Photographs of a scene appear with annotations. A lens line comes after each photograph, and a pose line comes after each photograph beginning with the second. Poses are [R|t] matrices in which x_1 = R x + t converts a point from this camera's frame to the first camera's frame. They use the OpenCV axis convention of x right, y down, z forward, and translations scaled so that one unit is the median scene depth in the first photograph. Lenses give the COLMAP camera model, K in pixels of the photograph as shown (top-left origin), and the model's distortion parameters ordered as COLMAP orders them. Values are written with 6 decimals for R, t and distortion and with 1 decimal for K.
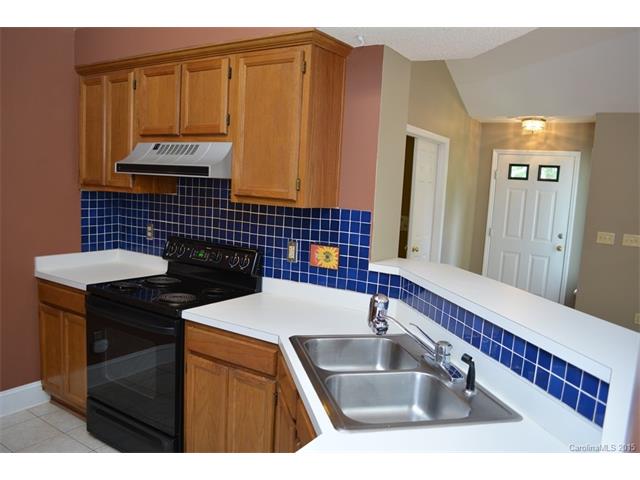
lens RADIAL K [[501.5, 0, 319.8], [0, 501.5, 242.3], [0, 0, 1]] dist [0.002940, -0.000083]
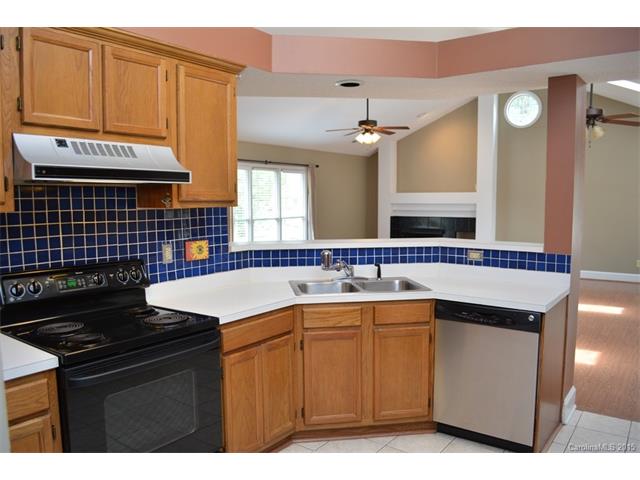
lens RADIAL K [[501.5, 0, 320.5], [0, 501.5, 240.0], [0, 0, 1]] dist [0.002940, -0.000083]
pose [[0.049668, -0.135804, 0.989490, -1.109607], [0.121097, 0.984222, 0.129002, -0.108217], [-0.991397, 0.113417, 0.065330, 0.643090]]
